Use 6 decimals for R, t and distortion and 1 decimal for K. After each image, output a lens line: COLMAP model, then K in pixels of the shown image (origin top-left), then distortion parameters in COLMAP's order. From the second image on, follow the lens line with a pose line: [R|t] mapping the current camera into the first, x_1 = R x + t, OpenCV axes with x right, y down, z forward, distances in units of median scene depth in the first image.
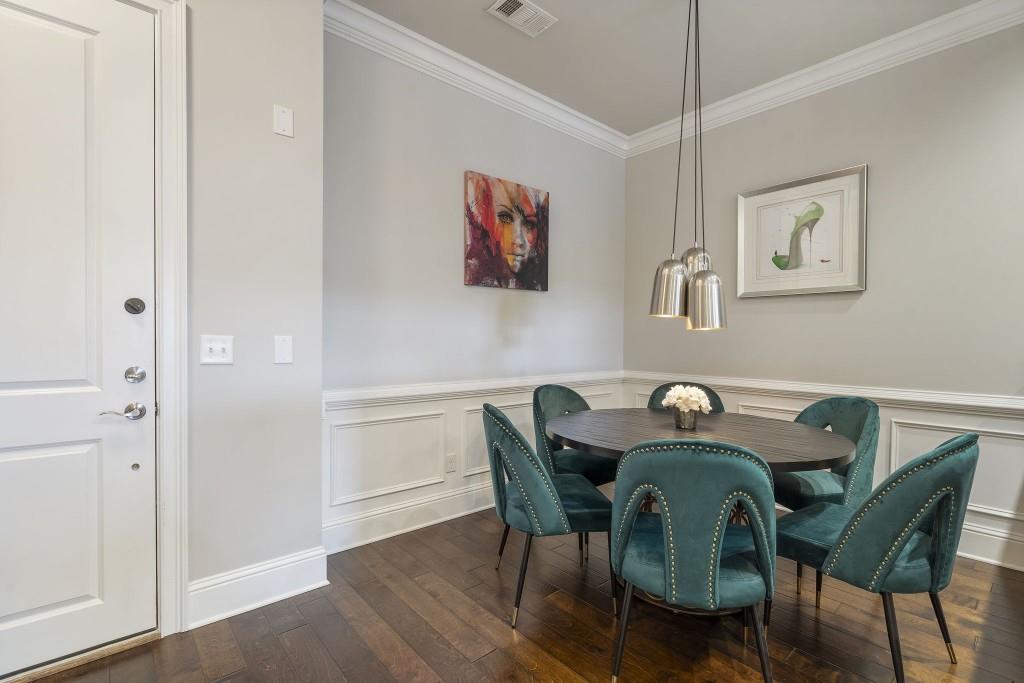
lens RADIAL K [[469.7, 0, 515.3], [0, 469.7, 339.4], [0, 0, 1]] dist [-0.004133, 0.001750]
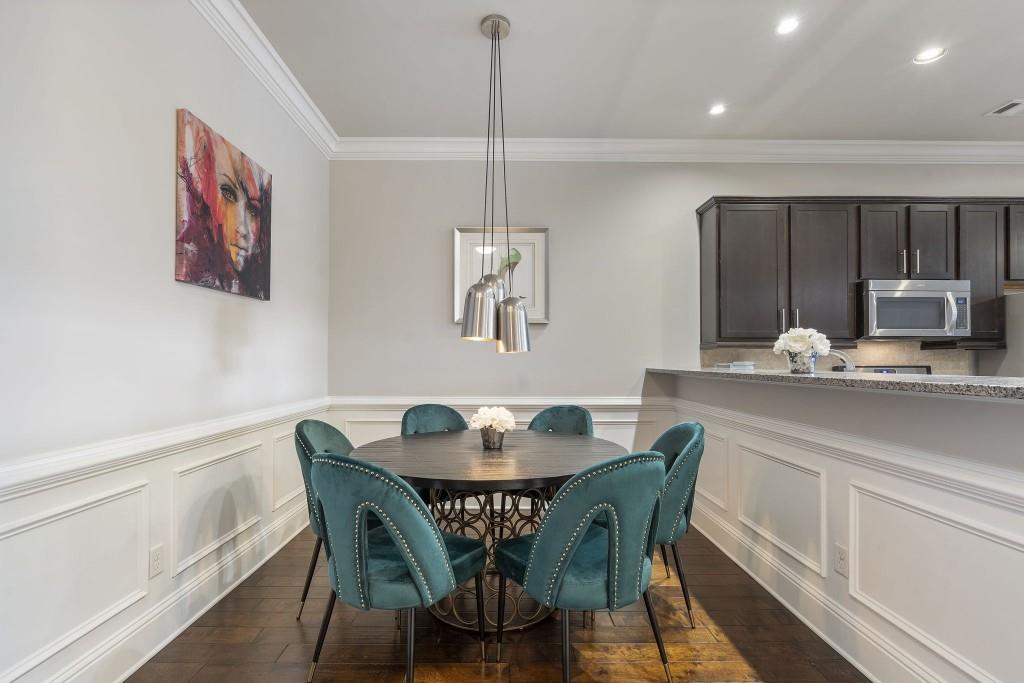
lens RADIAL K [[469.7, 0, 509.6], [0, 469.7, 350.8], [0, 0, 1]] dist [-0.004133, 0.001750]
pose [[0.650055, 0.011354, 0.759803, -0.291418], [0.003599, 0.999831, -0.018021, -0.004577], [-0.759879, 0.014449, 0.649904, 0.216520]]
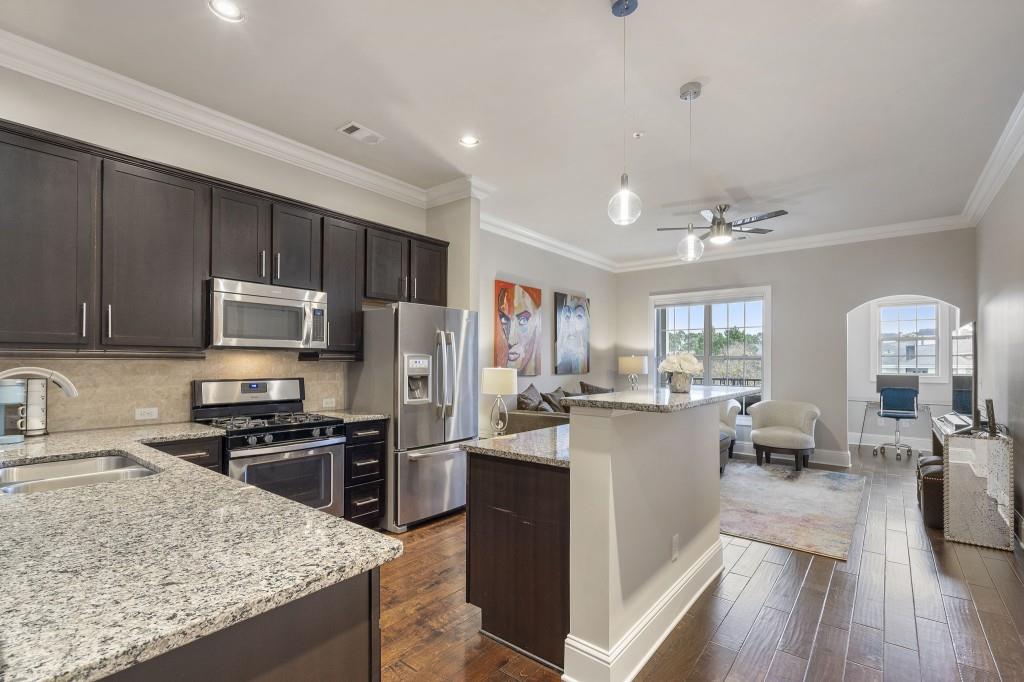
lens RADIAL K [[469.7, 0, 505.2], [0, 469.7, 361.0], [0, 0, 1]] dist [-0.004133, 0.001750]
pose [[-0.169653, 0.000661, 0.985504, 0.081631], [-0.001587, 0.999998, -0.000944, -0.024840], [-0.985503, -0.001724, -0.169652, -0.112380]]
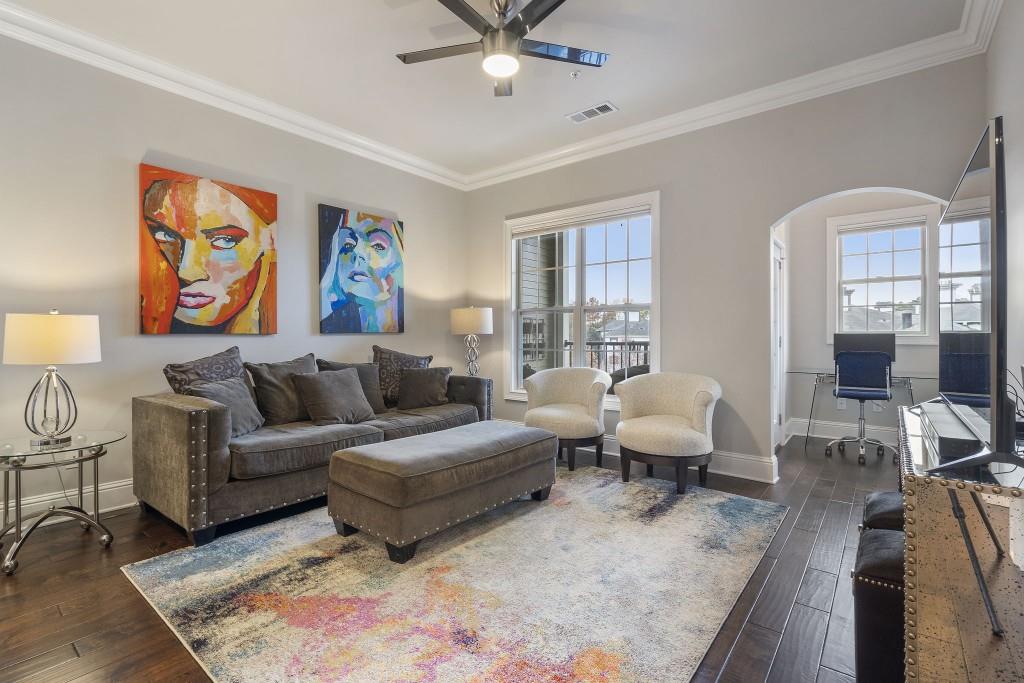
lens RADIAL K [[469.7, 0, 507.5], [0, 469.7, 338.4], [0, 0, 1]] dist [-0.004133, 0.001750]
pose [[-0.173000, -0.006288, 0.984902, 0.701721], [0.004847, 0.999962, 0.007236, 0.037068], [-0.984910, 0.006026, -0.172963, -0.966905]]
